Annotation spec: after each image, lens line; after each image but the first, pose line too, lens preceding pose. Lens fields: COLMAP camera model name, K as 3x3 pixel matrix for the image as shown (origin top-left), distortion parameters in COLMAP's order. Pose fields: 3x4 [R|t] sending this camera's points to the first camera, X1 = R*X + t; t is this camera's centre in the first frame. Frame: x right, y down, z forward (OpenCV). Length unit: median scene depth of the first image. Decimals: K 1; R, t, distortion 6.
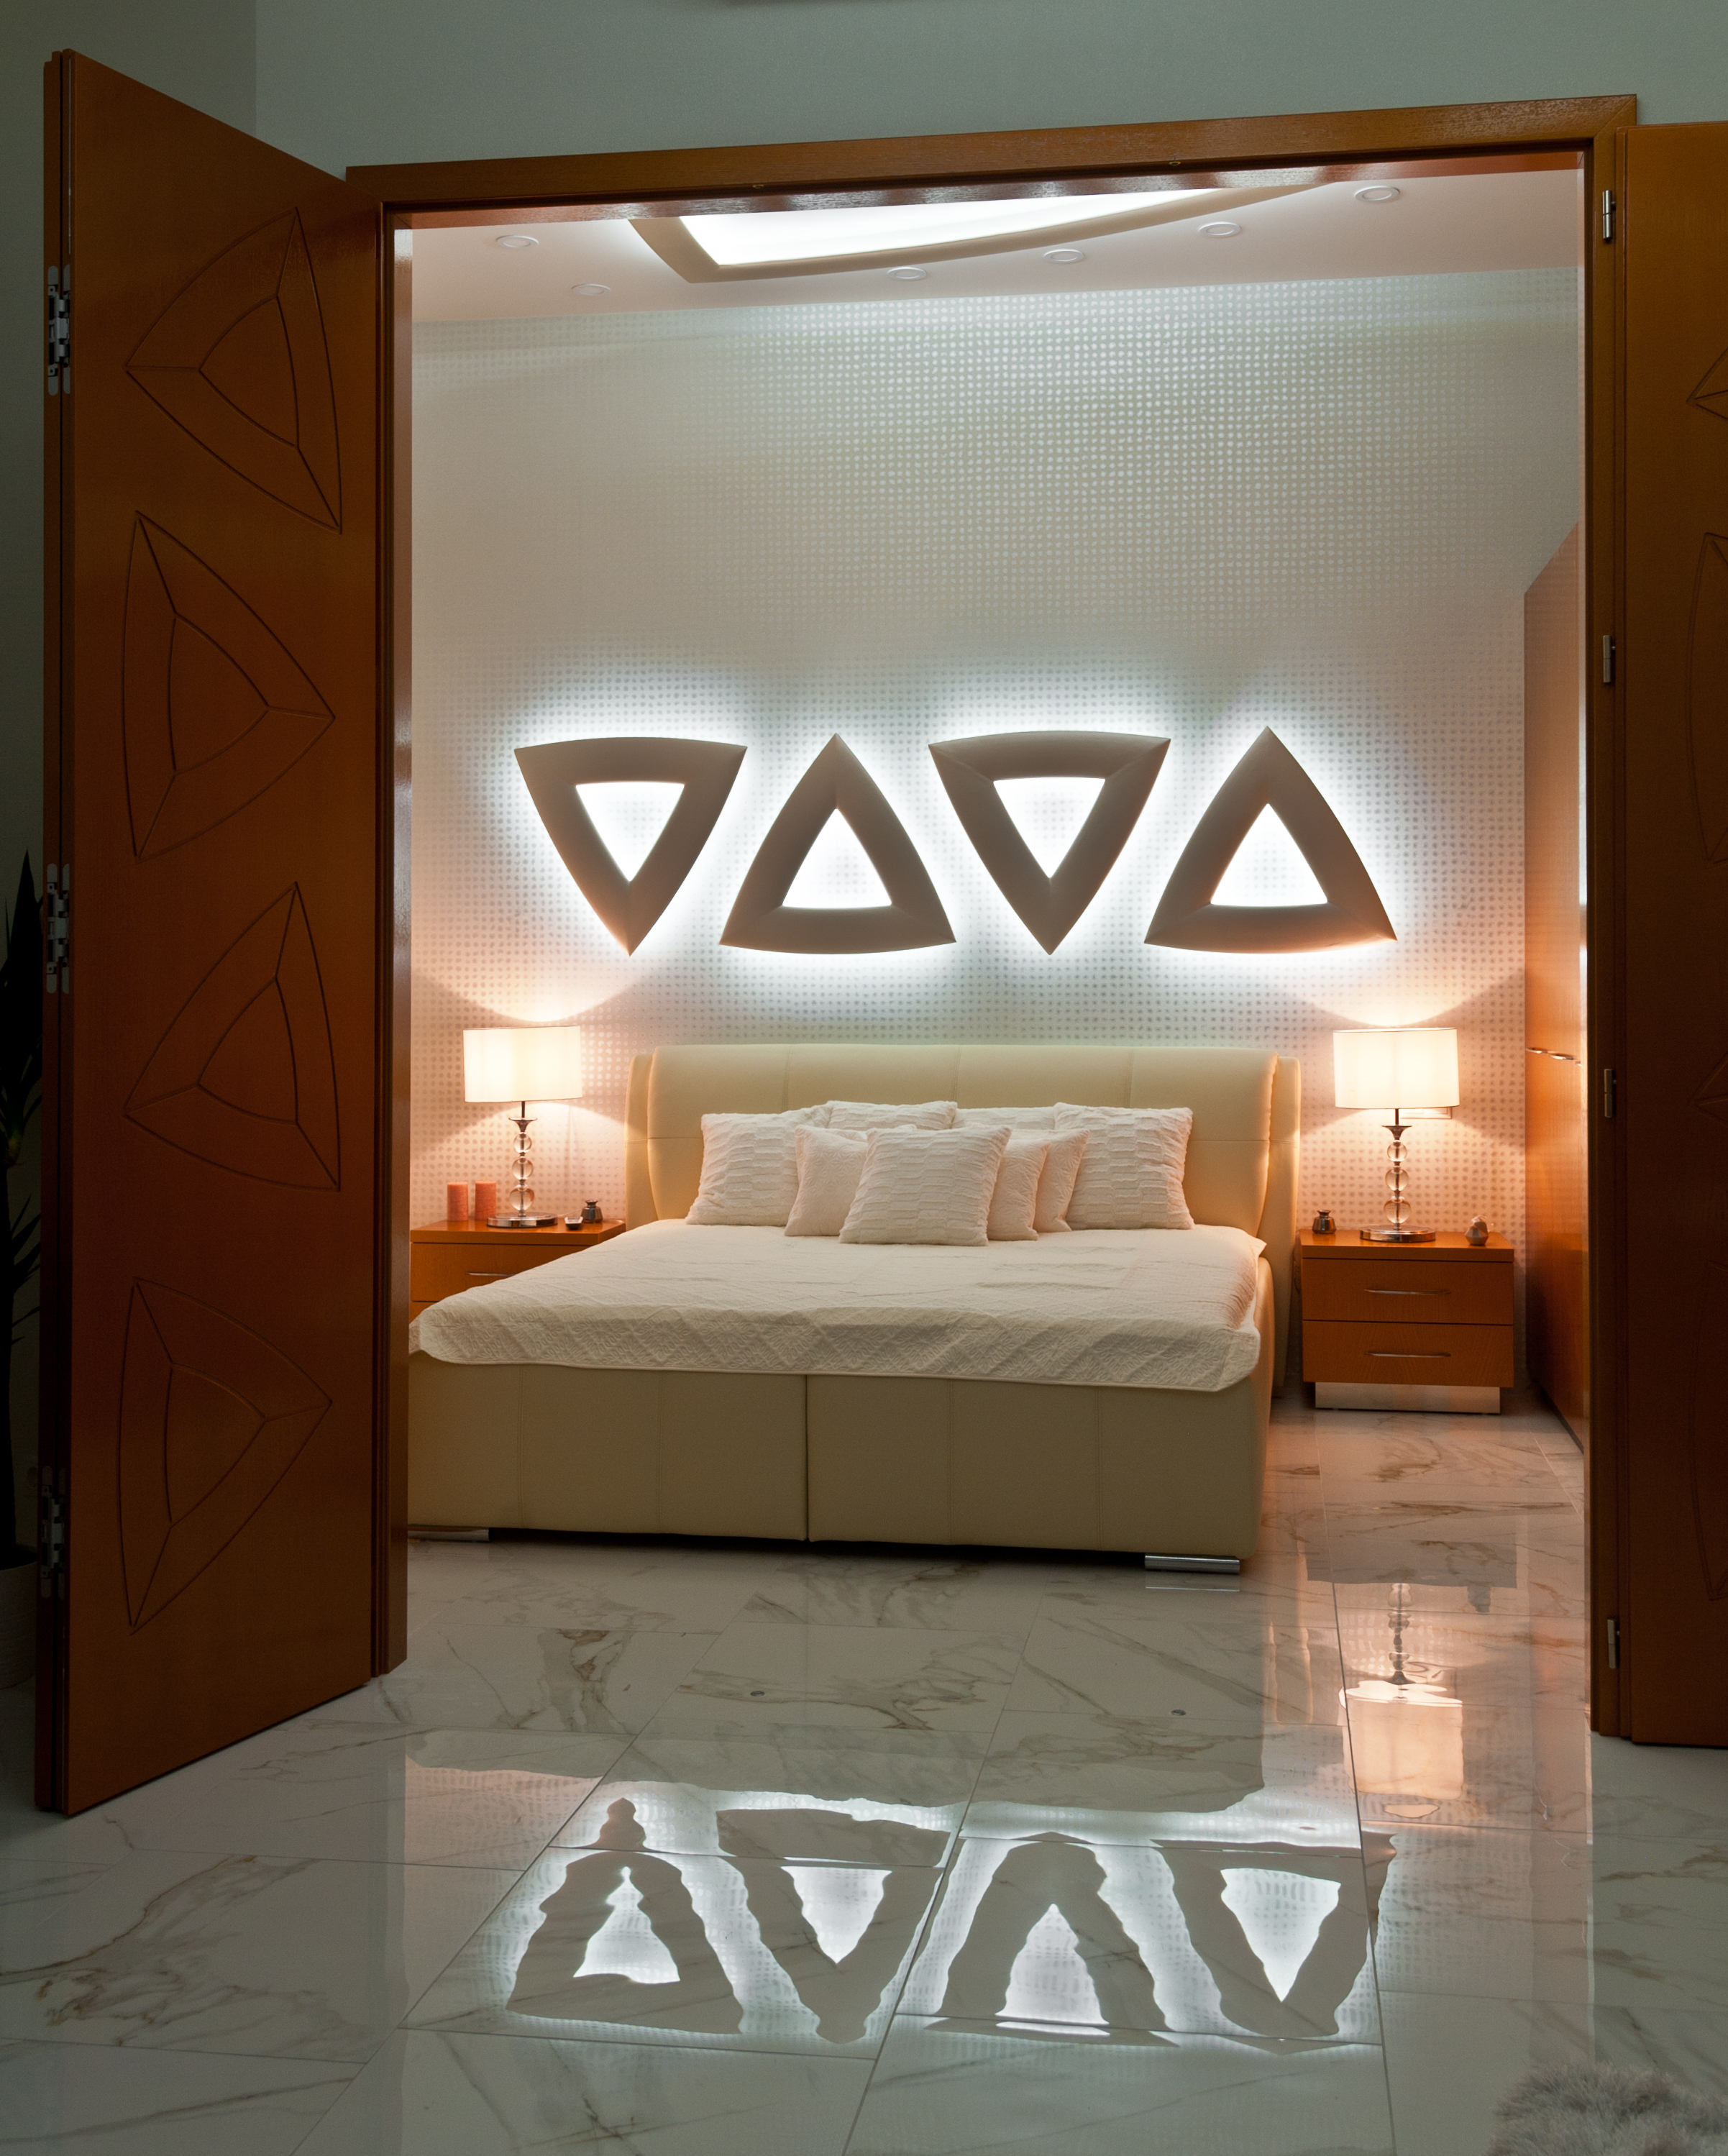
lens RADIAL K [[2075.2, 0, 957.7], [0, 2075.2, 933.6], [0, 0, 1]] dist [0.066441, -0.179024]
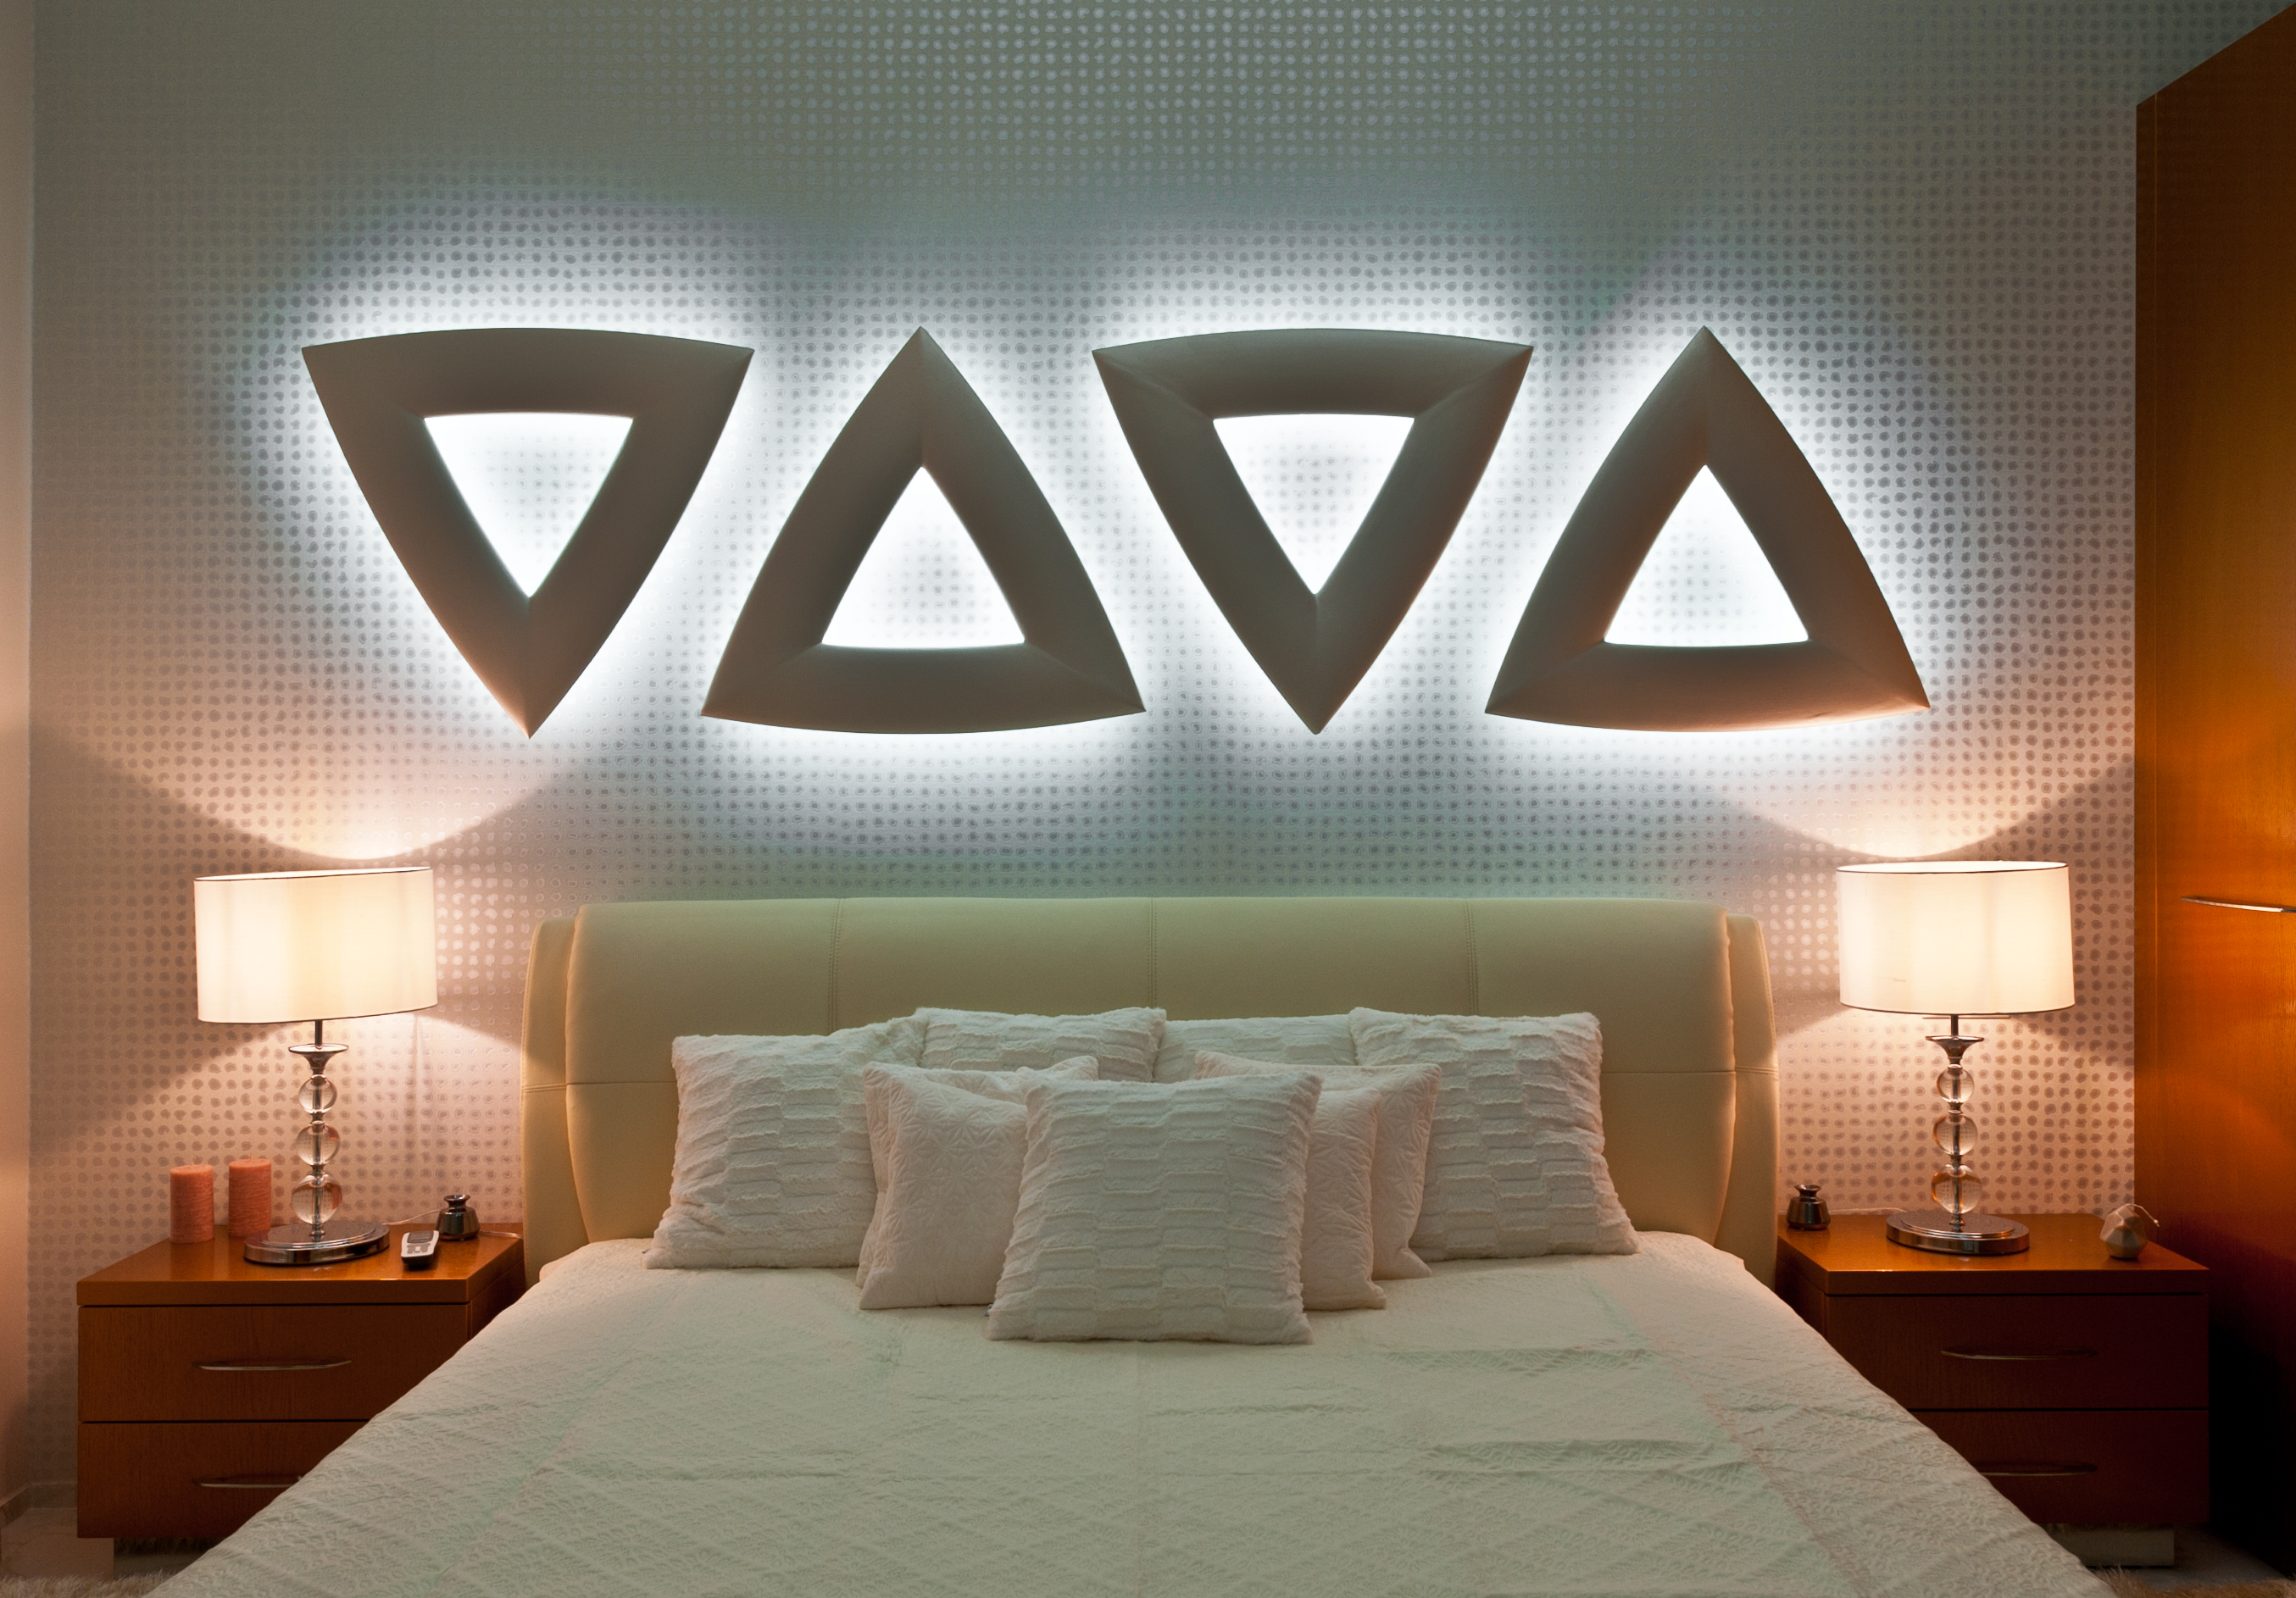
lens RADIAL K [[2025.0, 0, 1181.7], [0, 2025.0, 766.5], [0, 0, 1]] dist [0.025403, -0.024070]
pose [[0.989256, -0.002047, 0.146177, -0.070045], [-0.000108, 0.999892, 0.014728, 0.010987], [-0.146191, -0.014586, 0.989149, 0.470941]]
